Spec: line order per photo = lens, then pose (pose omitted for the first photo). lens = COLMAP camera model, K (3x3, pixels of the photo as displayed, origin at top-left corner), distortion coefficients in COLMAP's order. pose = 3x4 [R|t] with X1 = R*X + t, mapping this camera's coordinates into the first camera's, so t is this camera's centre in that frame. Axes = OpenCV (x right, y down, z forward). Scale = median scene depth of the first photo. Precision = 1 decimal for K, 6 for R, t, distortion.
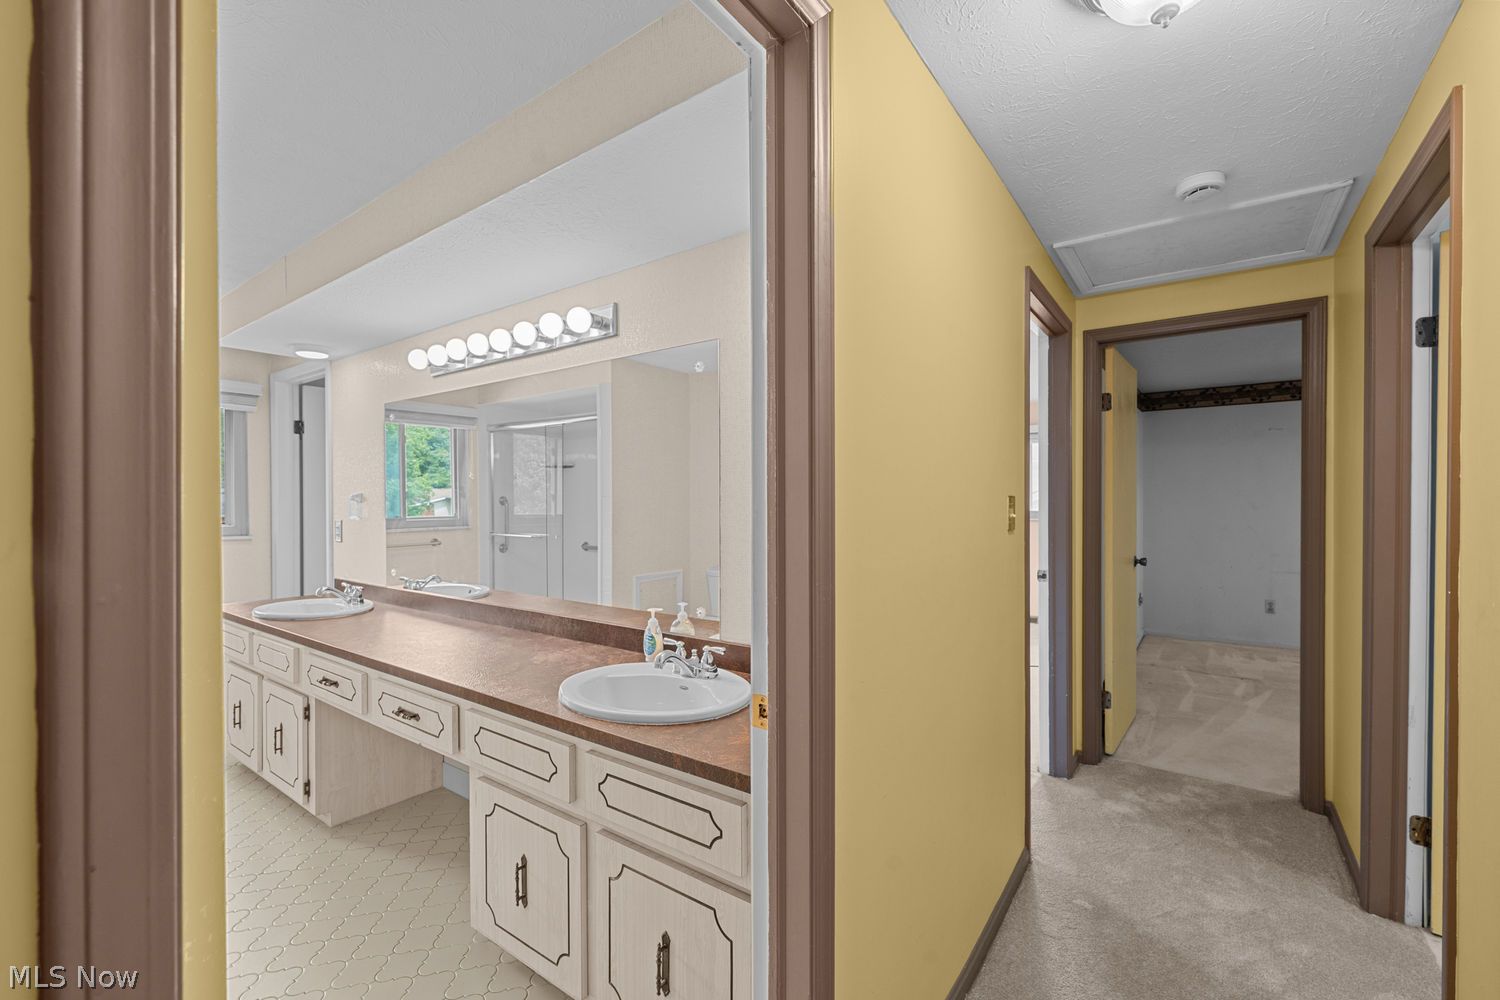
lens RADIAL K [[625.2, 0, 753.9], [0, 625.2, 501.1], [0, 0, 1]] dist [0.001103, 0.000138]
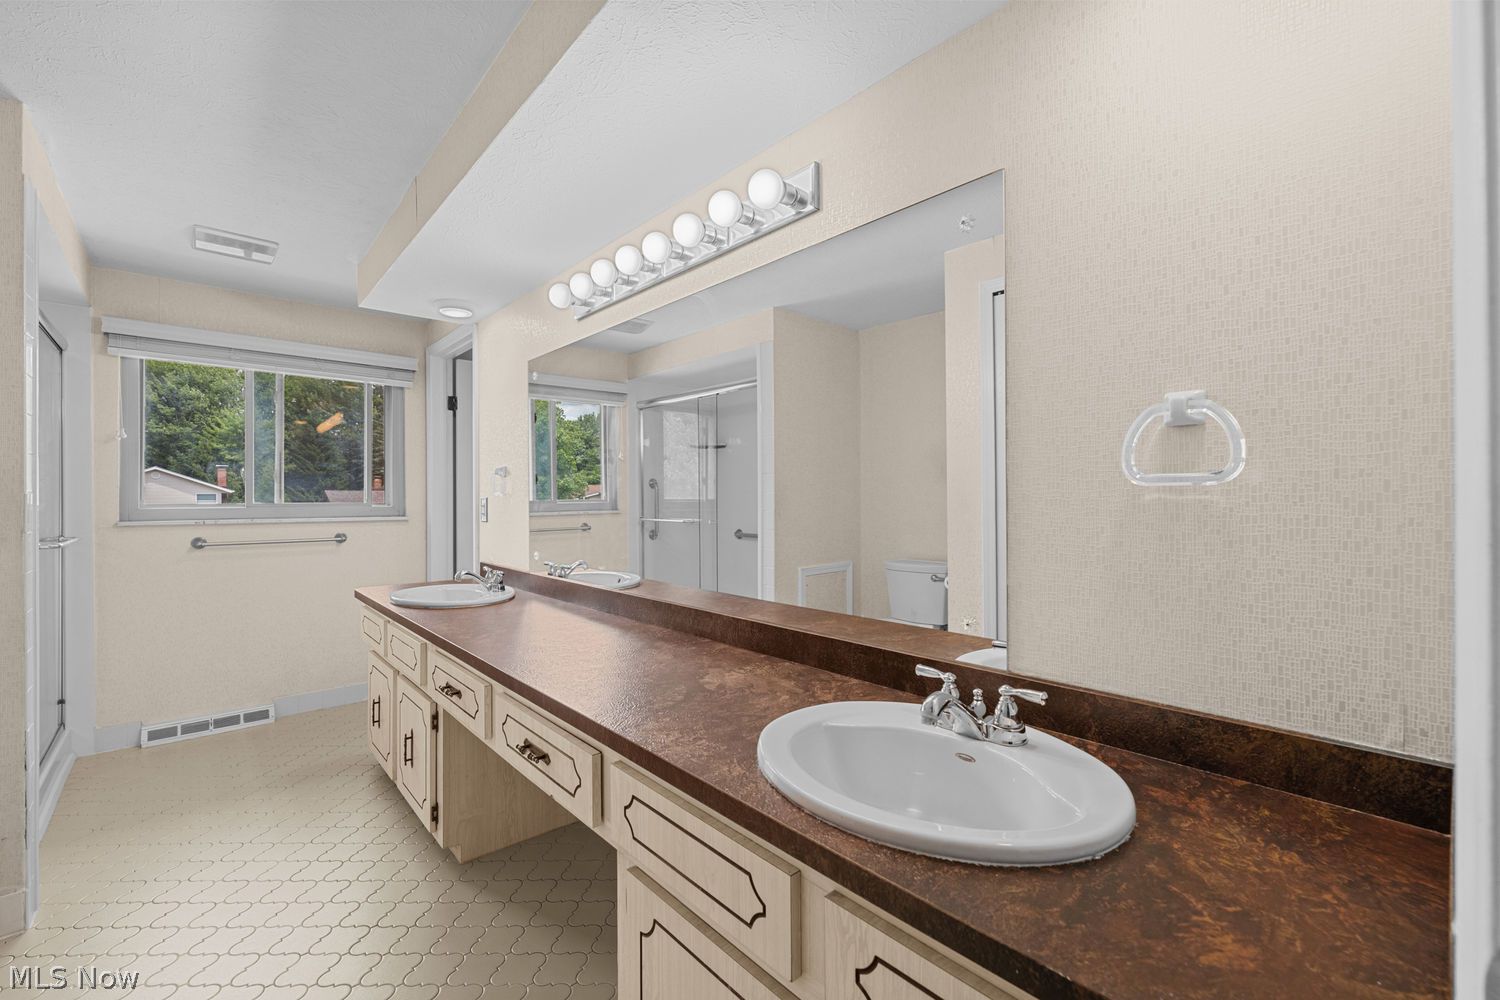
lens RADIAL K [[616.2, 0, 755.9], [0, 616.2, 489.8], [0, 0, 1]] dist [0.000410, -0.000057]
pose [[0.978121, -0.004233, -0.207995, -0.130491], [0.001508, 0.999911, -0.013257, 0.043714], [0.208032, 0.012654, 0.978040, 0.291271]]
